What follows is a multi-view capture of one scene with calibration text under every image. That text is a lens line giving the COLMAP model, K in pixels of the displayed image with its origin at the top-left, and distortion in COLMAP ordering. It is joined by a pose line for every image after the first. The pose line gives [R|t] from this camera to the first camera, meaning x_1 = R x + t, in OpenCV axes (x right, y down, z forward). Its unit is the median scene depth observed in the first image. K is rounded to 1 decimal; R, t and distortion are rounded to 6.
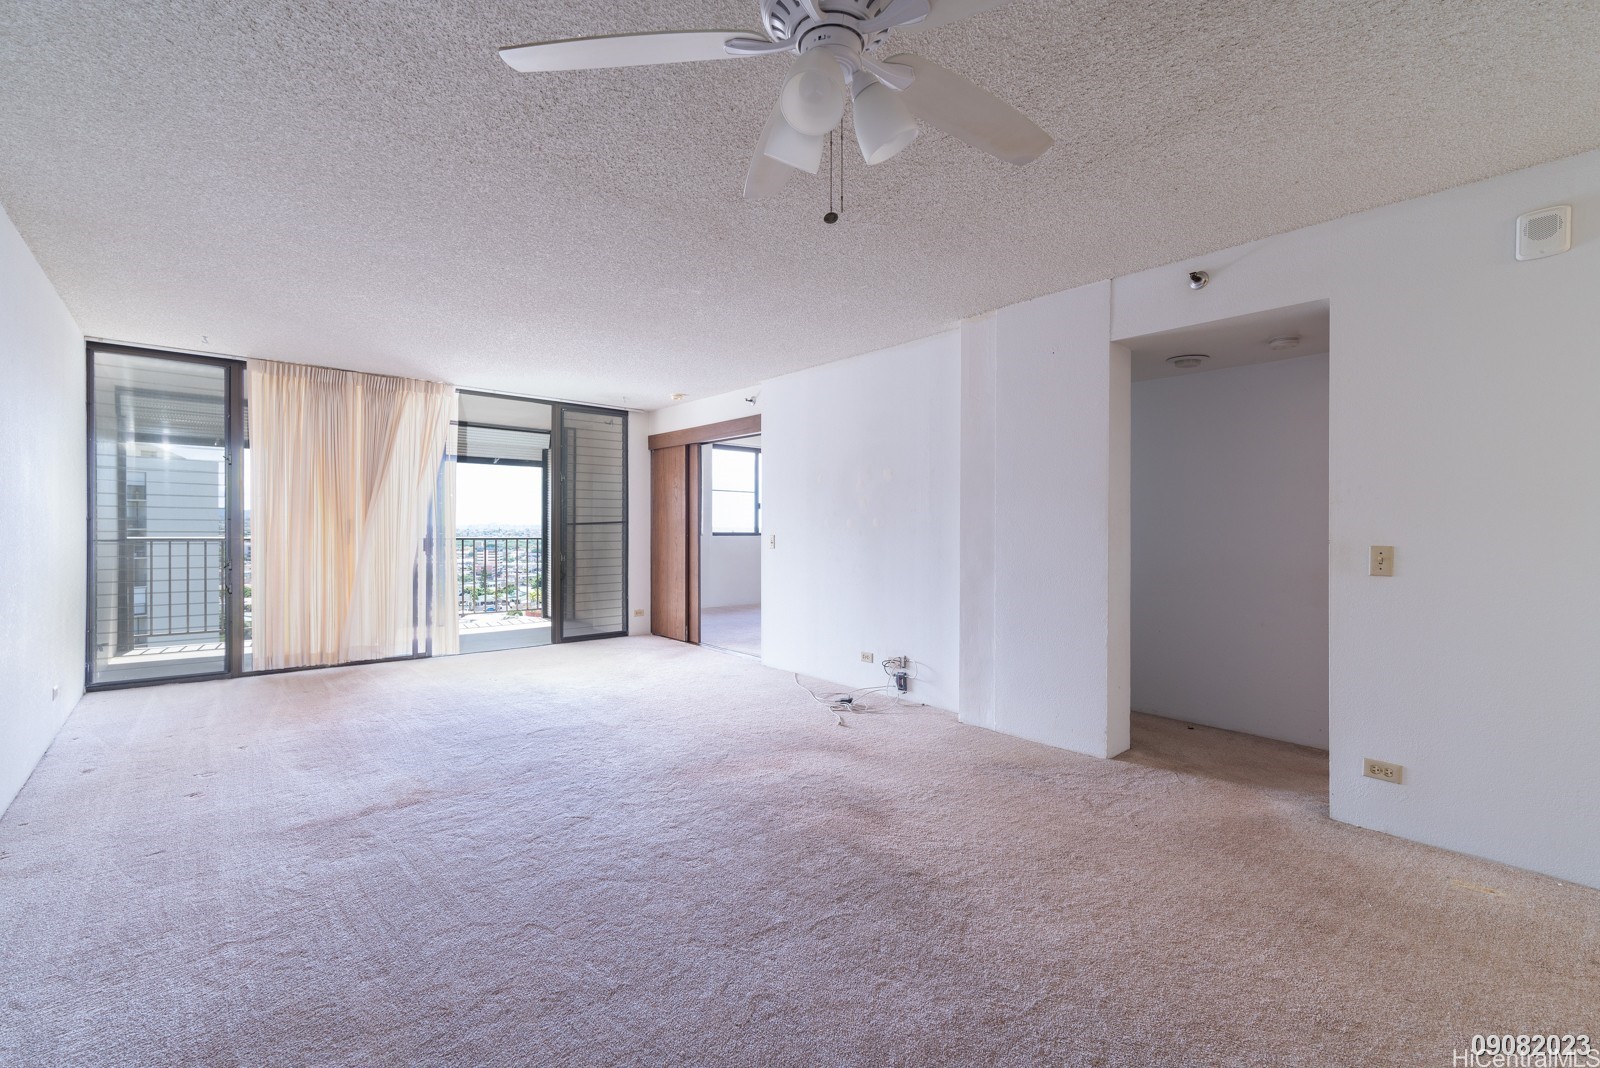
lens RADIAL K [[687.4, 0, 806.9], [0, 687.4, 535.5], [0, 0, 1]] dist [0.001115, 0.000839]
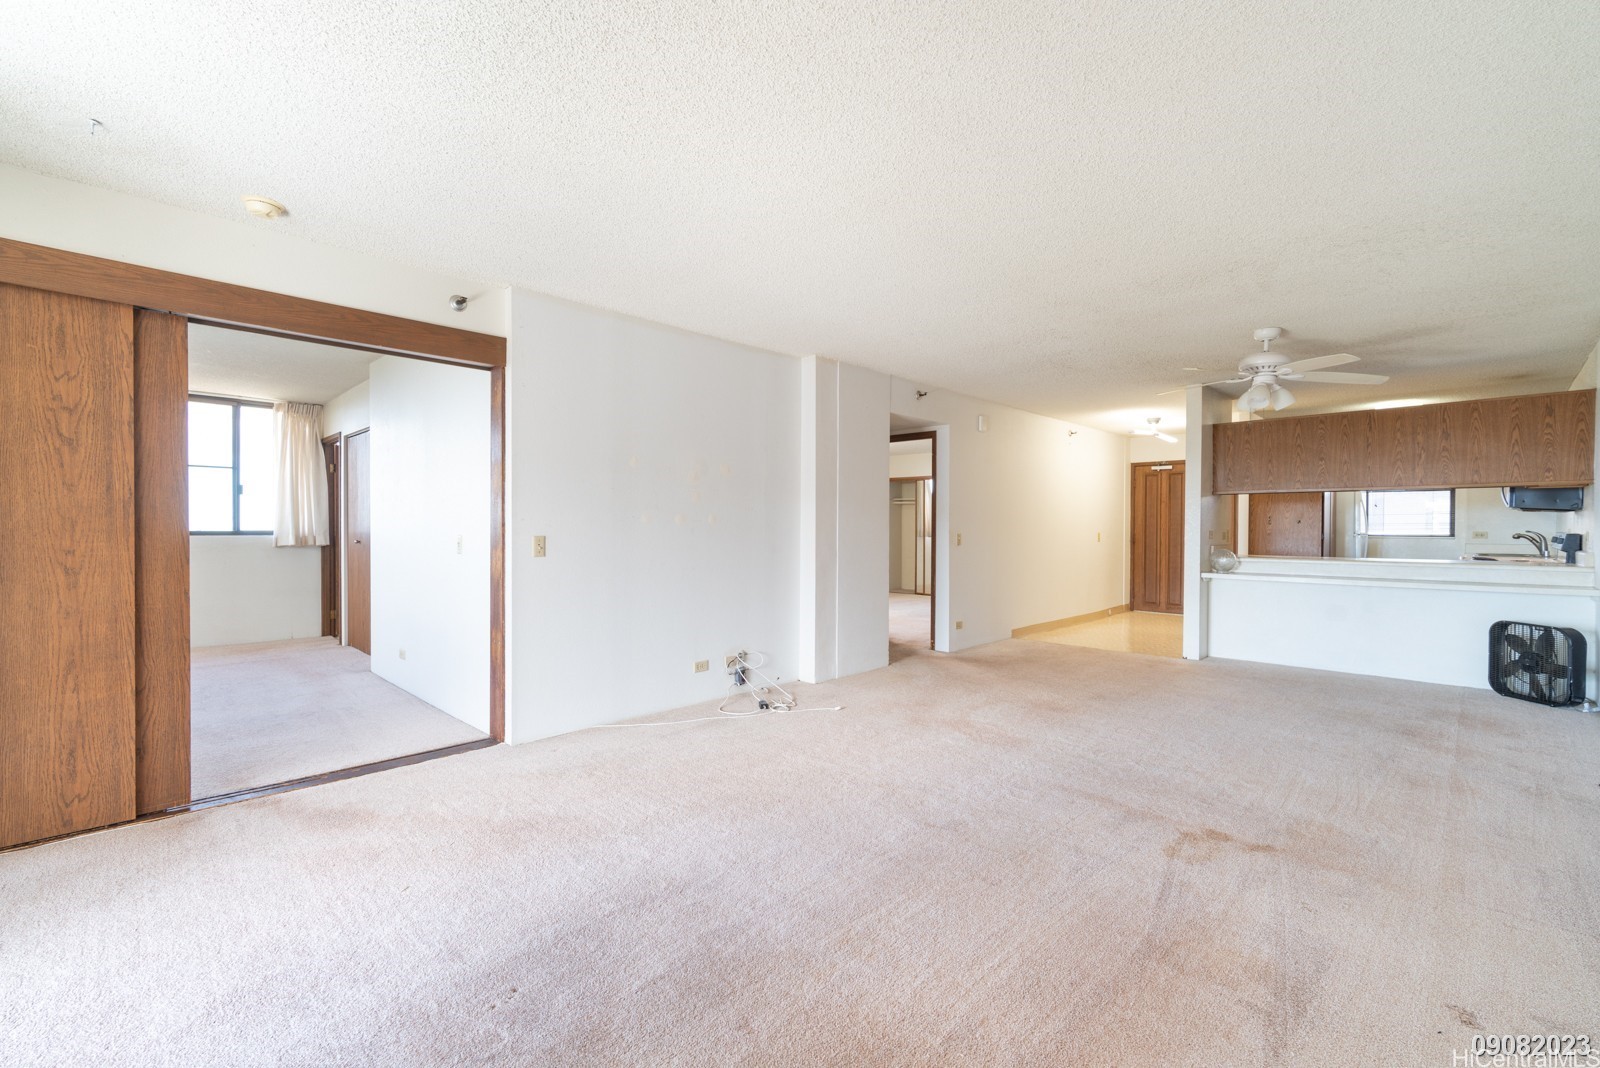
lens RADIAL K [[687.4, 0, 798.2], [0, 687.4, 537.6], [0, 0, 1]] dist [0.001115, 0.000839]
pose [[-0.079748, -0.023295, 0.996543, -1.531357], [0.004259, 0.999710, 0.023710, -0.028463], [-0.996806, 0.006135, -0.079625, 1.737853]]
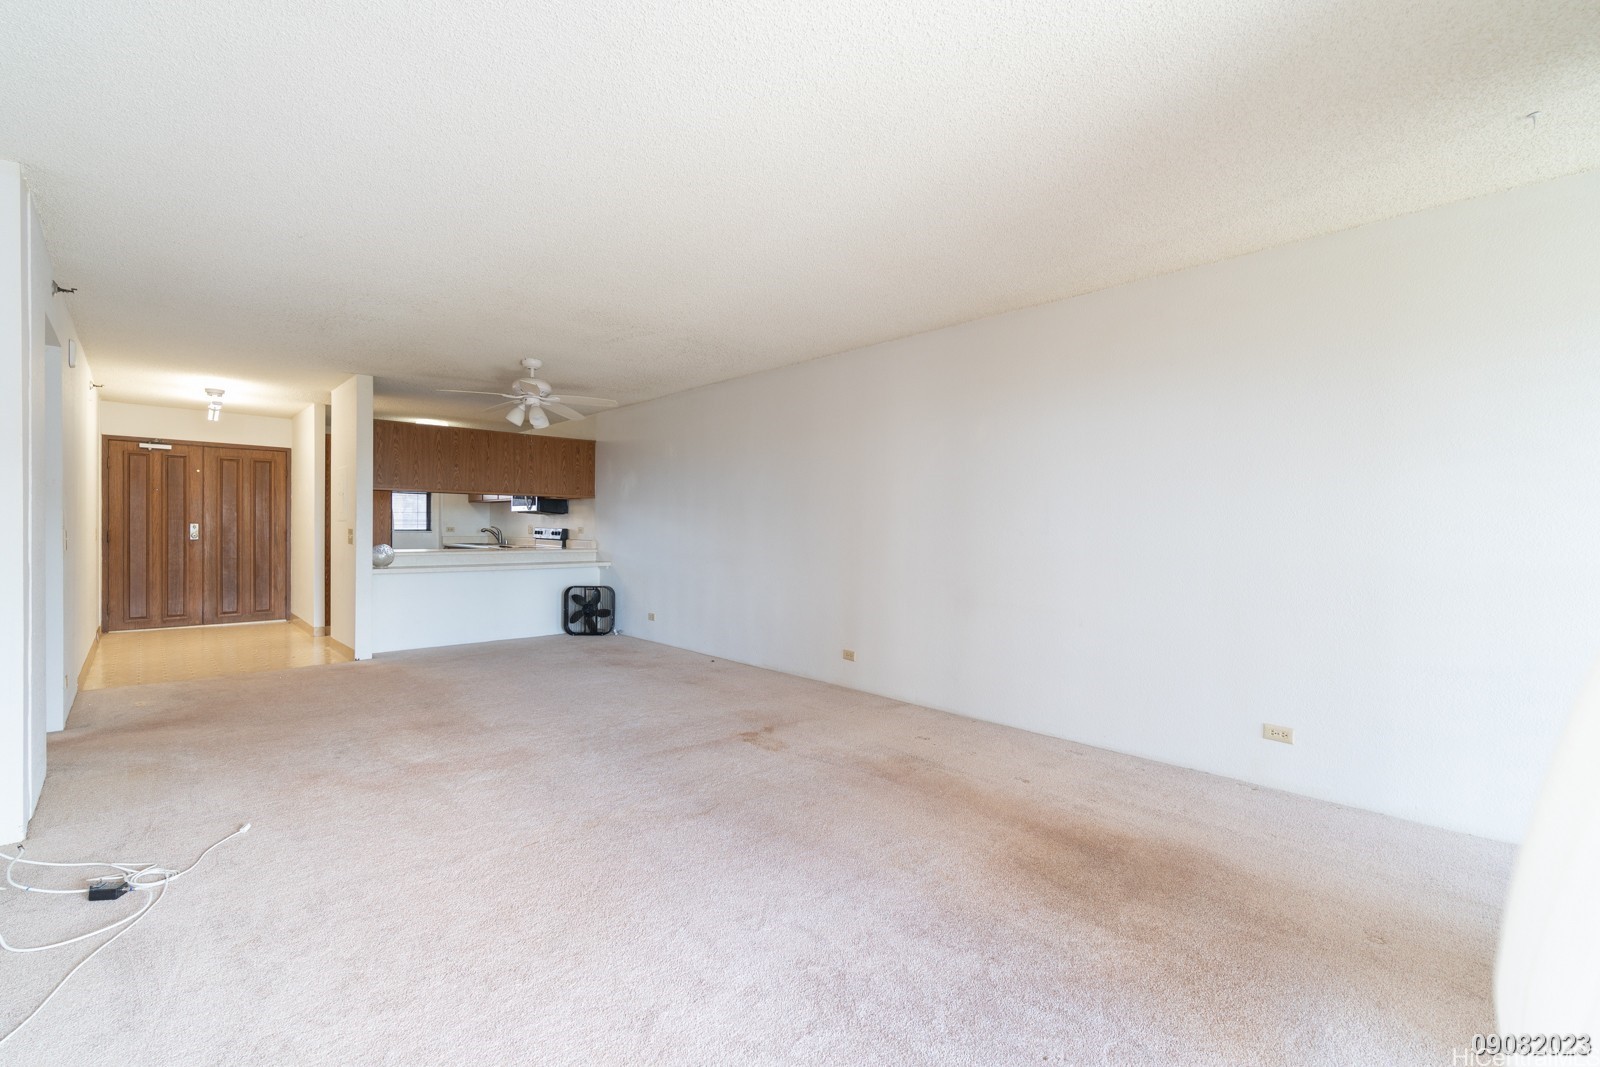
lens RADIAL K [[687.4, 0, 787.9], [0, 687.4, 528.1], [0, 0, 1]] dist [0.001115, 0.000839]
pose [[-0.999112, -0.016090, -0.038932, -0.637799], [-0.016343, 0.999847, 0.006187, -0.021157], [0.038827, 0.006818, -0.999223, 2.501685]]
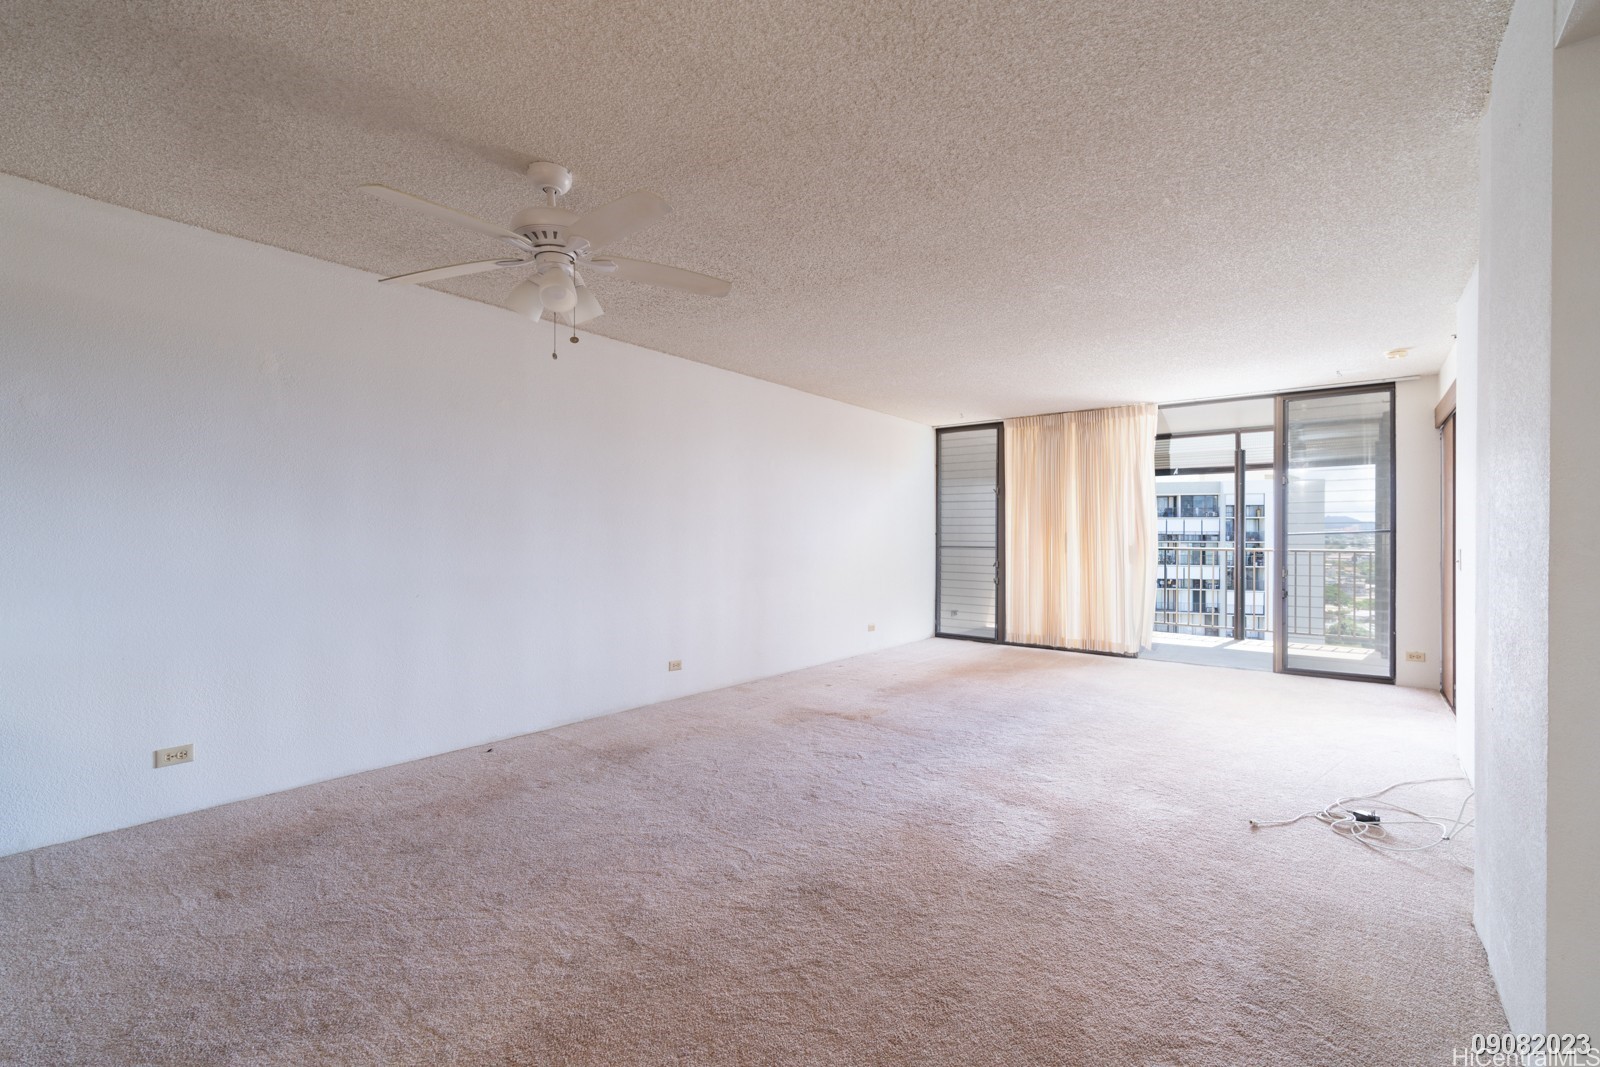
lens RADIAL K [[687.4, 0, 801.1], [0, 687.4, 529.9], [0, 0, 1]] dist [0.001115, 0.000839]
pose [[0.180047, -0.014521, -0.983551, 0.975423], [-0.011203, 0.999796, -0.016812, -0.002174], [0.983594, 0.014046, 0.179847, 0.658691]]
